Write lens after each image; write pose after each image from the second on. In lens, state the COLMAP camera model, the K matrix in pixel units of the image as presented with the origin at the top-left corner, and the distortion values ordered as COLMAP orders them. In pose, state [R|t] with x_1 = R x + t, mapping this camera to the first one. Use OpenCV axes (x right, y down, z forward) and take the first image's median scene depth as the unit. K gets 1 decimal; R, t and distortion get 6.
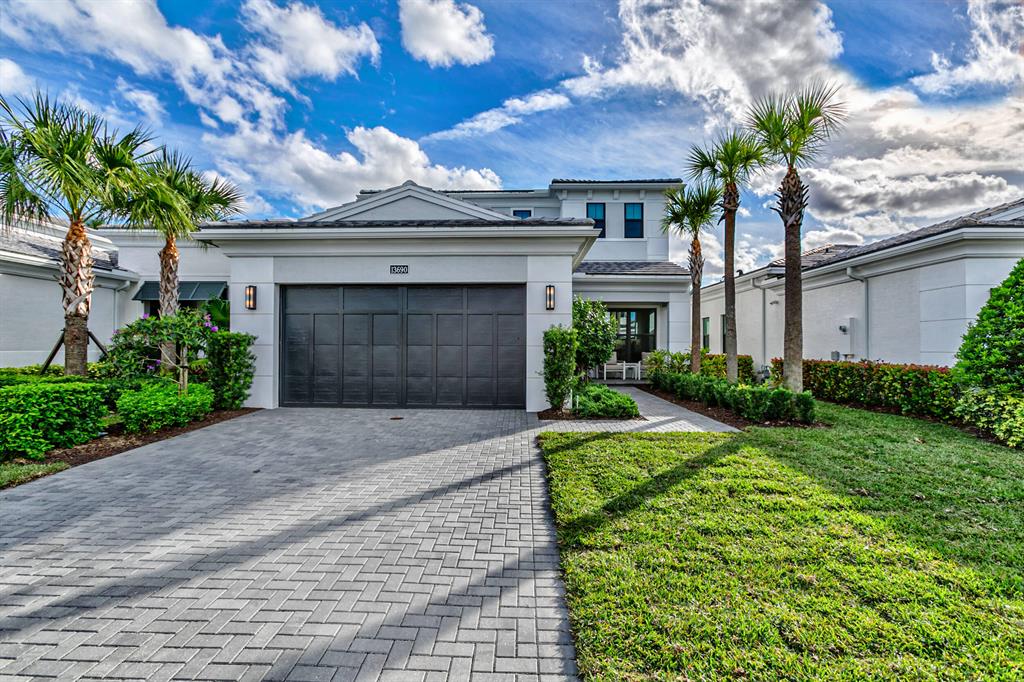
lens RADIAL K [[460.0, 0, 512.7], [0, 460.0, 343.1], [0, 0, 1]] dist [-0.002993, 0.002616]
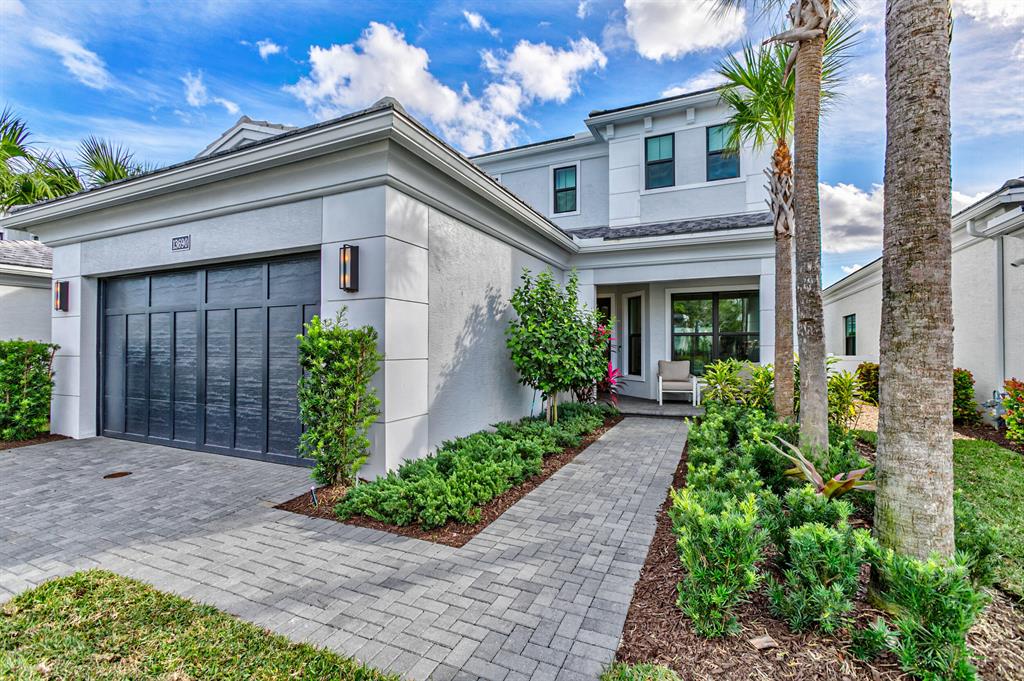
lens RADIAL K [[460.0, 0, 508.8], [0, 460.0, 340.8], [0, 0, 1]] dist [-0.002993, 0.002616]
pose [[0.918380, -0.010333, -0.395564, 0.316057], [0.006925, 0.999926, -0.010043, -0.006836], [0.395638, 0.006484, 0.918384, 0.409689]]
